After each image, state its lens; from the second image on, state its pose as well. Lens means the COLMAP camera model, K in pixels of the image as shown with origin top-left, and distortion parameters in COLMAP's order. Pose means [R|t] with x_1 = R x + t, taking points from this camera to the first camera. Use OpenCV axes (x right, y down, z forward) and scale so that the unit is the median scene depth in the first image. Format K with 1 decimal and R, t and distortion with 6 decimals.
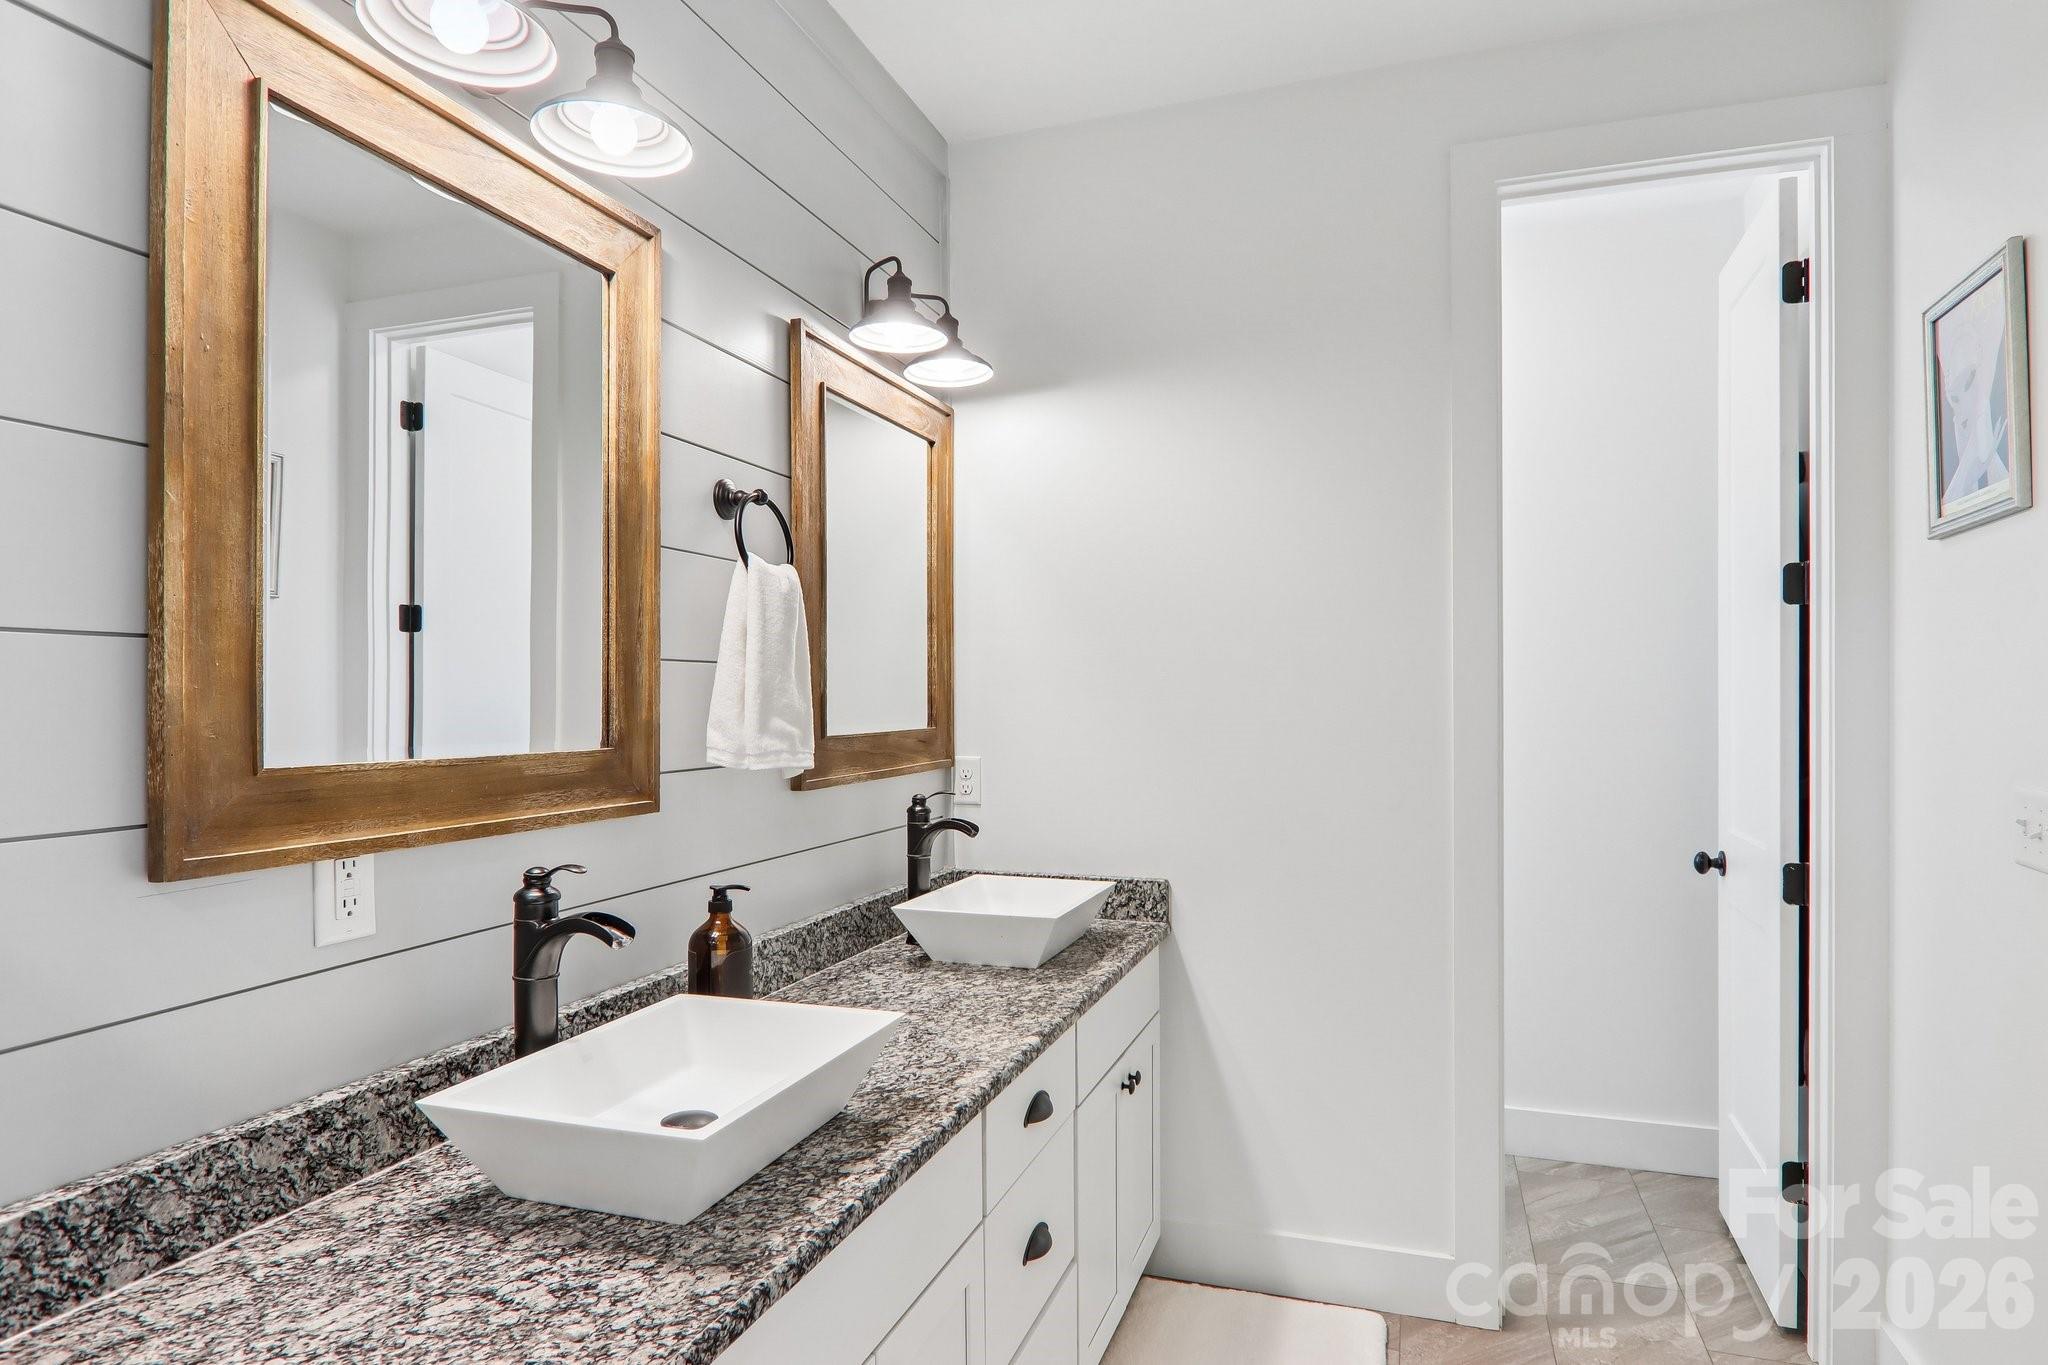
lens RADIAL K [[1156.7, 0, 1035.5], [0, 1156.7, 728.3], [0, 0, 1]] dist [0.014643, -0.029875]
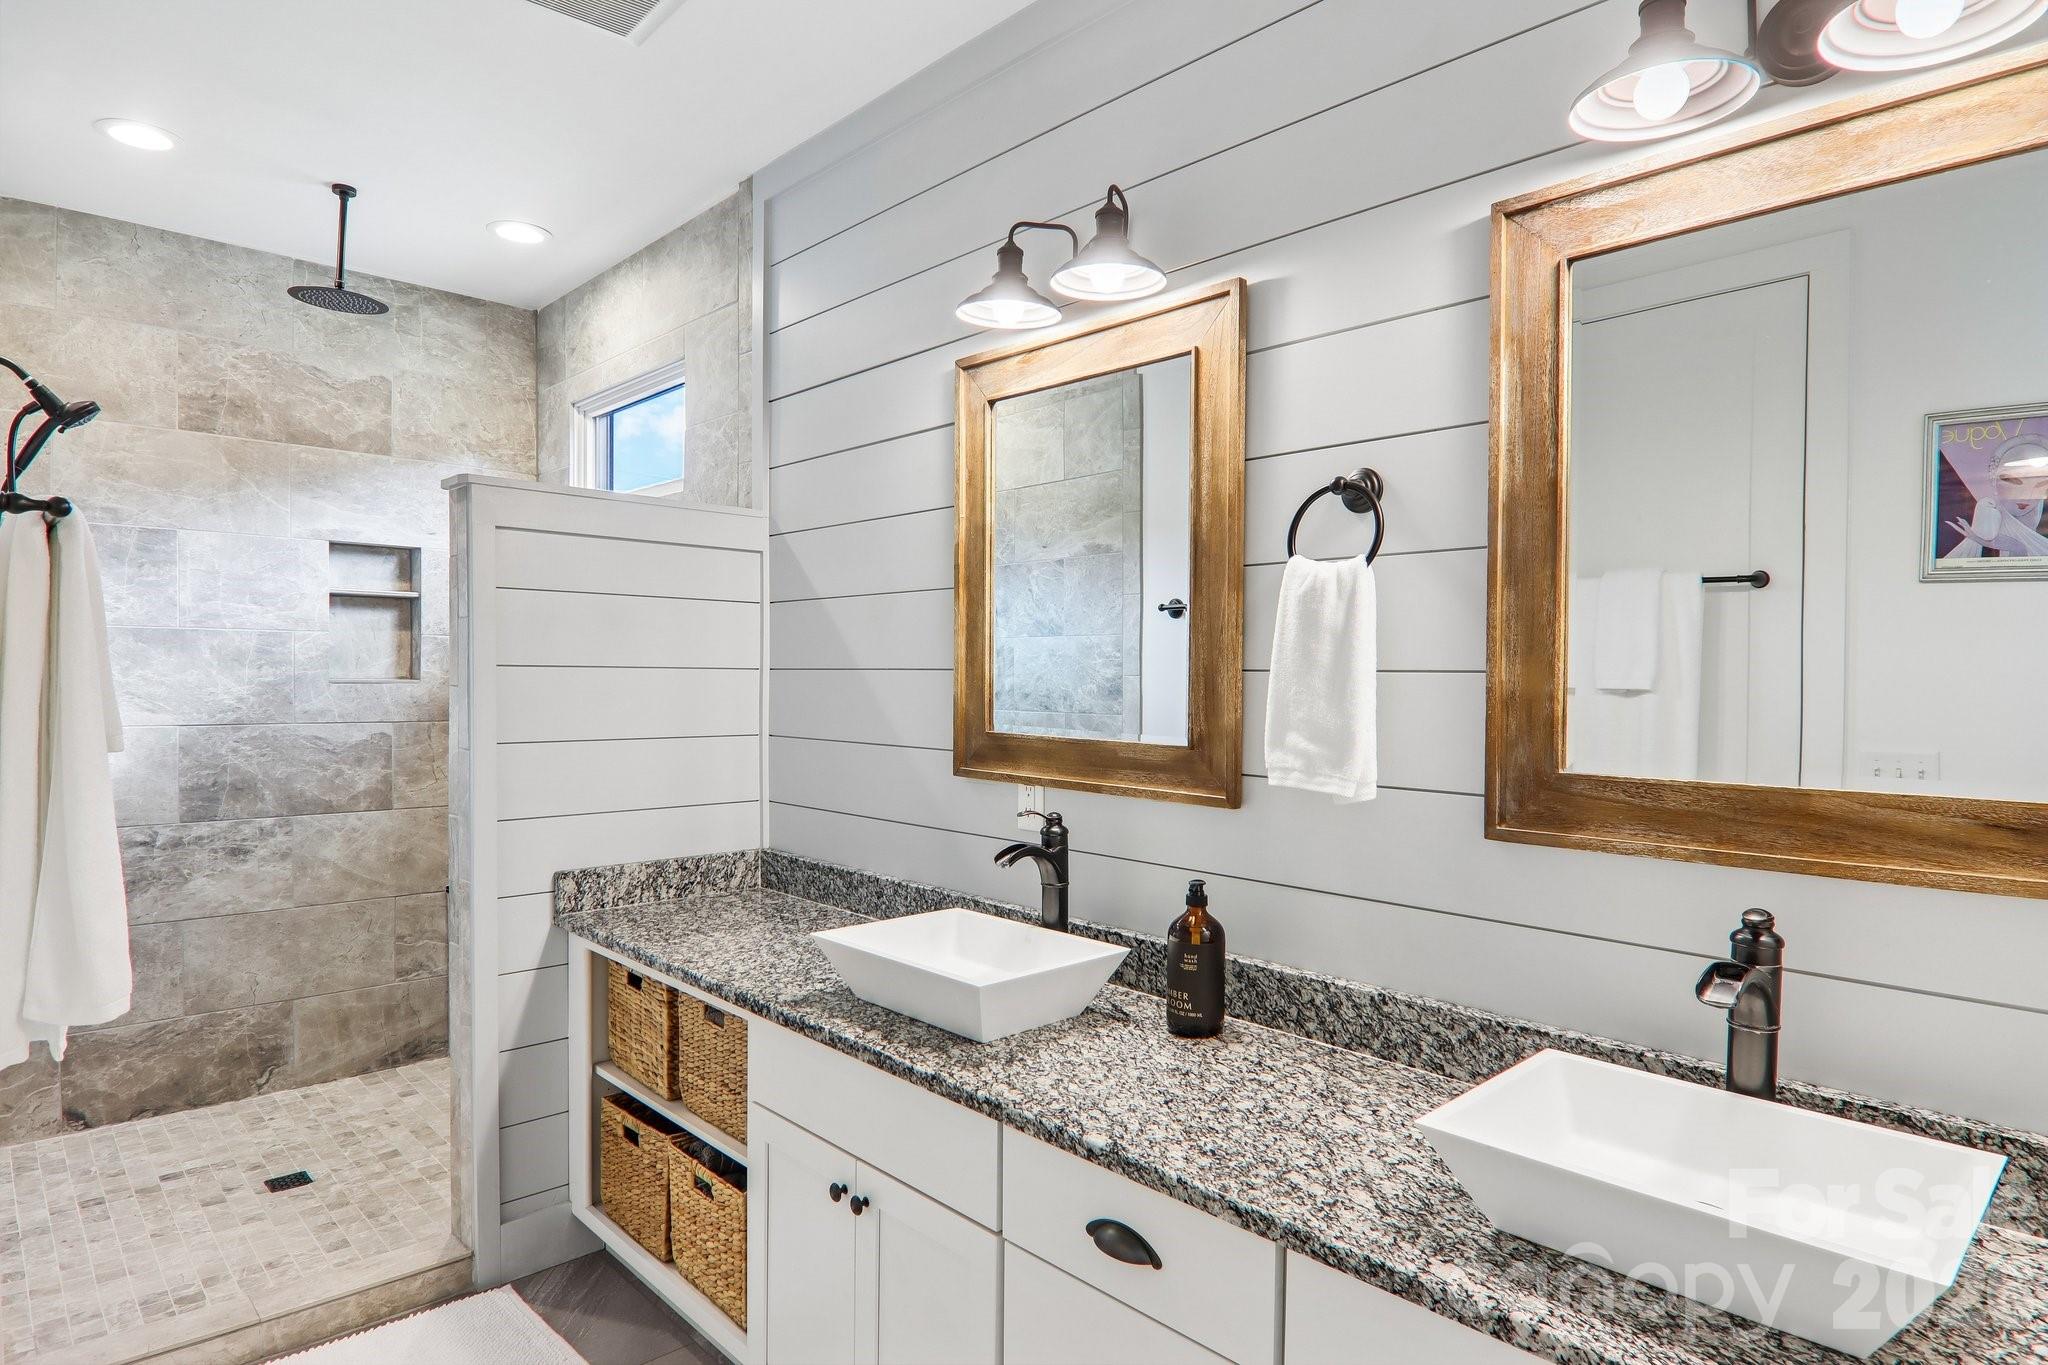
lens RADIAL K [[1156.7, 0, 1035.5], [0, 1156.7, 728.3], [0, 0, 1]] dist [0.014643, -0.029875]
pose [[-0.480116, 0.043182, -0.876142, 0.746772], [-0.026301, 0.997630, 0.063582, -0.071718], [0.876811, 0.053570, -0.477842, 1.389803]]
